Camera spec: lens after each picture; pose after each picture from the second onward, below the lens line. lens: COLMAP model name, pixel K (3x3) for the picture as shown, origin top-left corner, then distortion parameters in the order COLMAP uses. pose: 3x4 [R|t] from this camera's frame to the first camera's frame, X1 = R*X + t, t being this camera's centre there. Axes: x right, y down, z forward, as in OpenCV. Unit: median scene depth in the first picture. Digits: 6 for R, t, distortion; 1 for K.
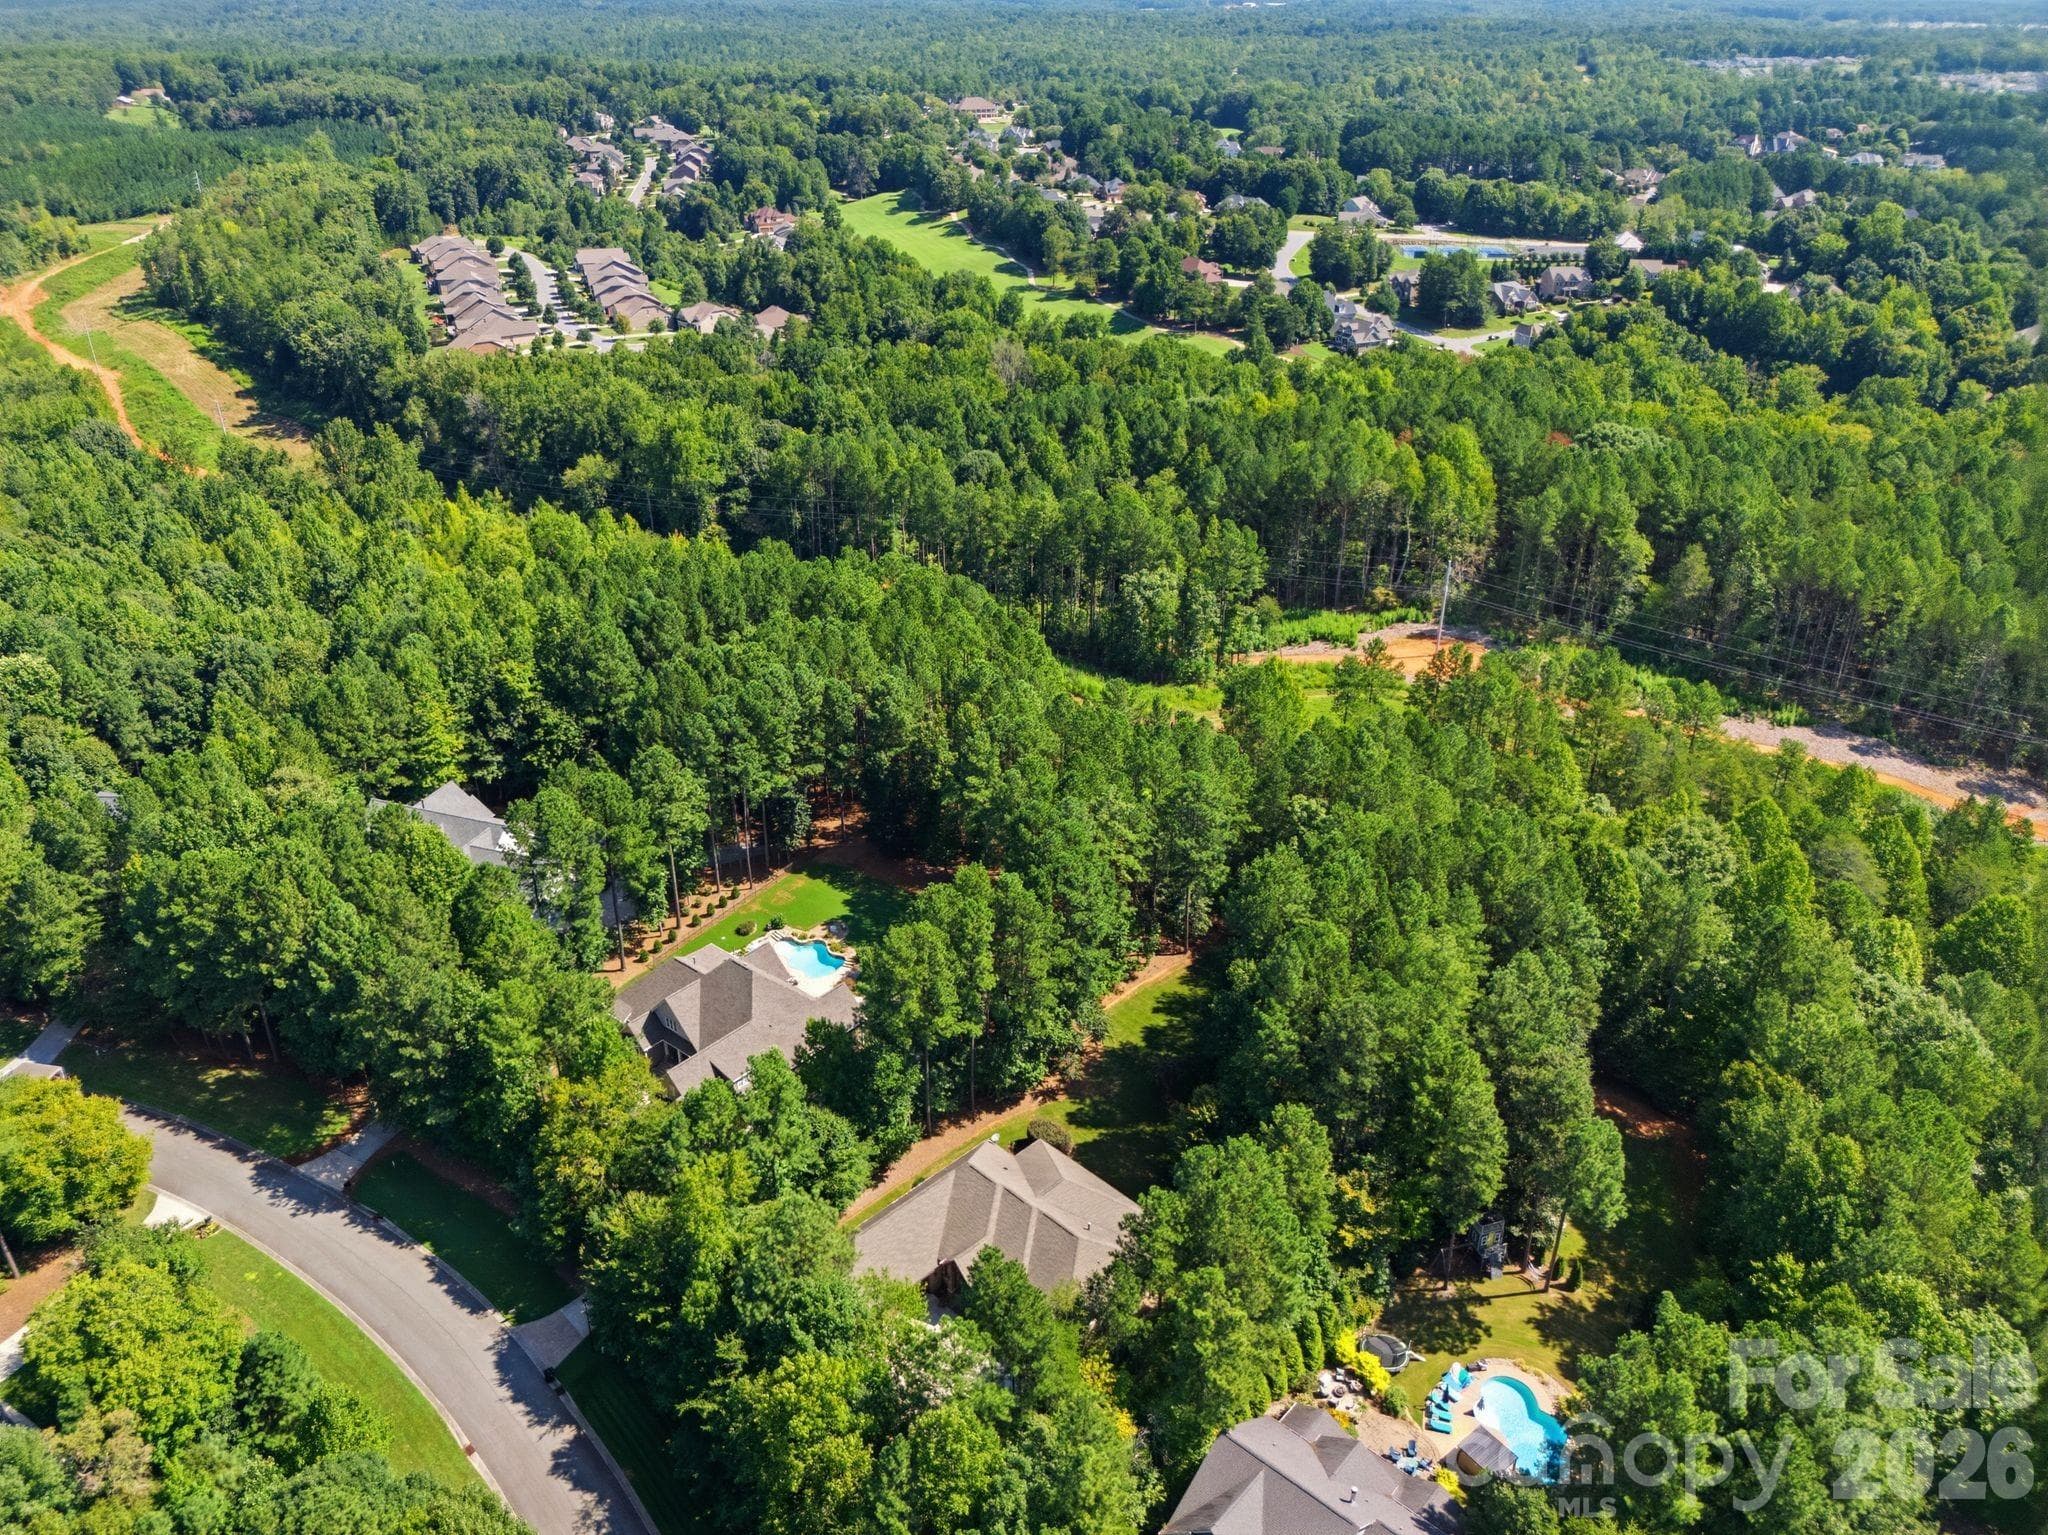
lens RADIAL K [[1514.3, 0, 1024.0], [0, 1514.3, 767.5], [0, 0, 1]] dist [0.051505, -0.002892]
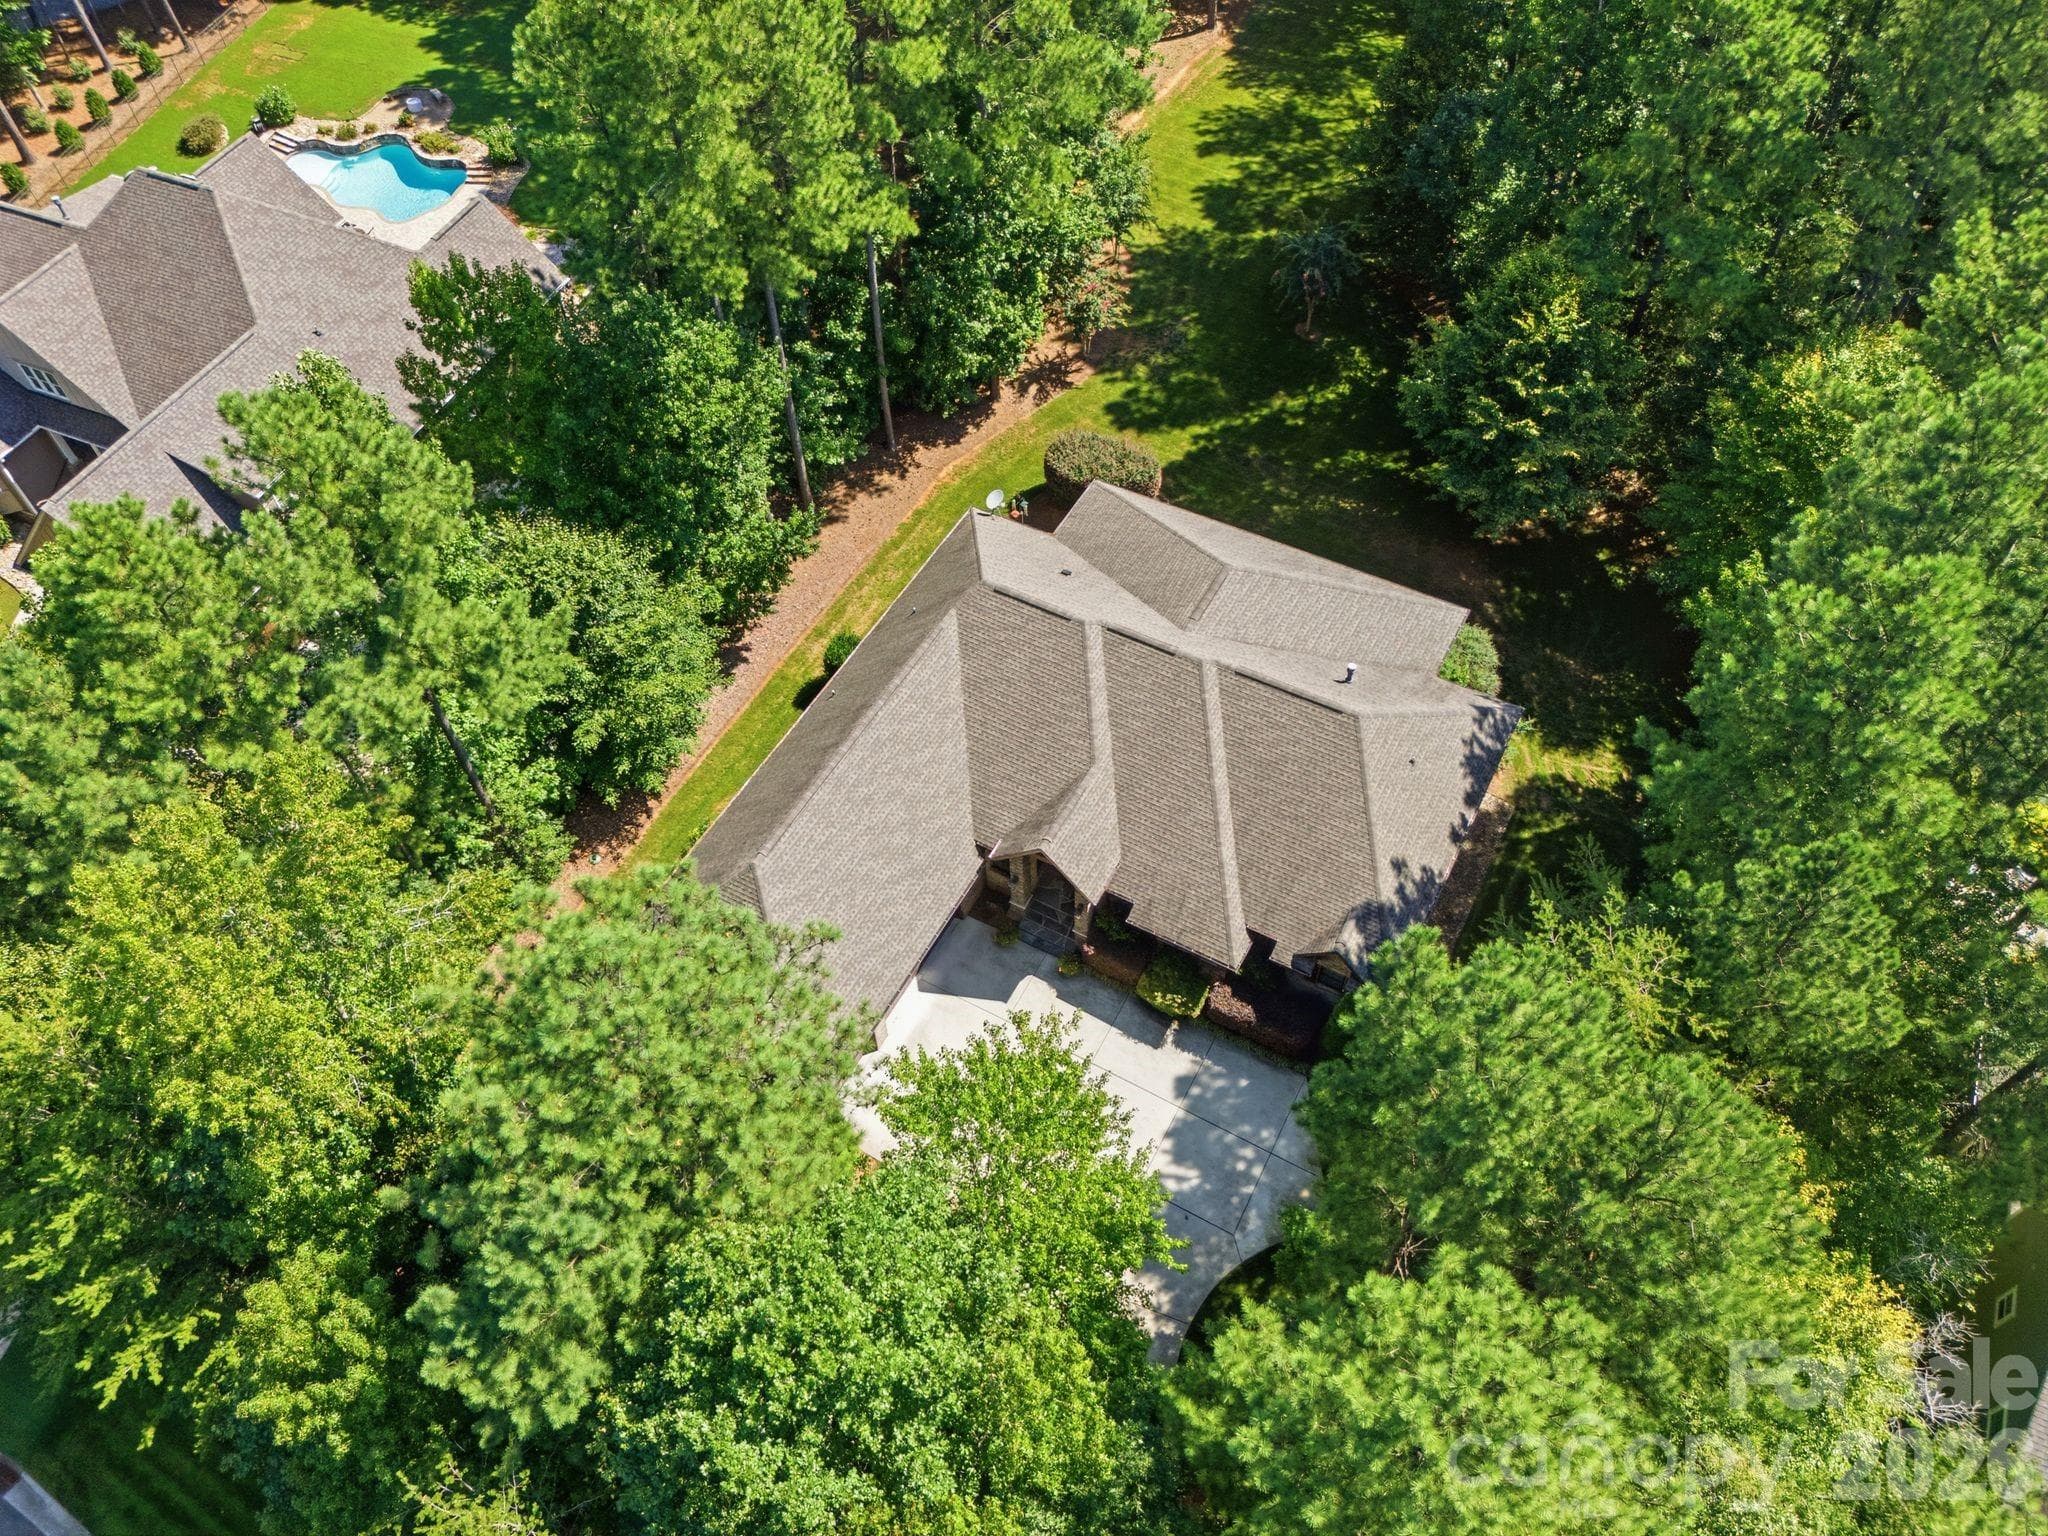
lens RADIAL K [[1514.3, 0, 1024.0], [0, 1514.3, 768.0], [0, 0, 1]] dist [0.051505, -0.002892]
pose [[0.959571, -0.237581, 0.150925, -0.085751], [0.150703, 0.886545, 0.437409, 0.129653], [-0.237721, -0.396981, 0.886507, 0.600319]]
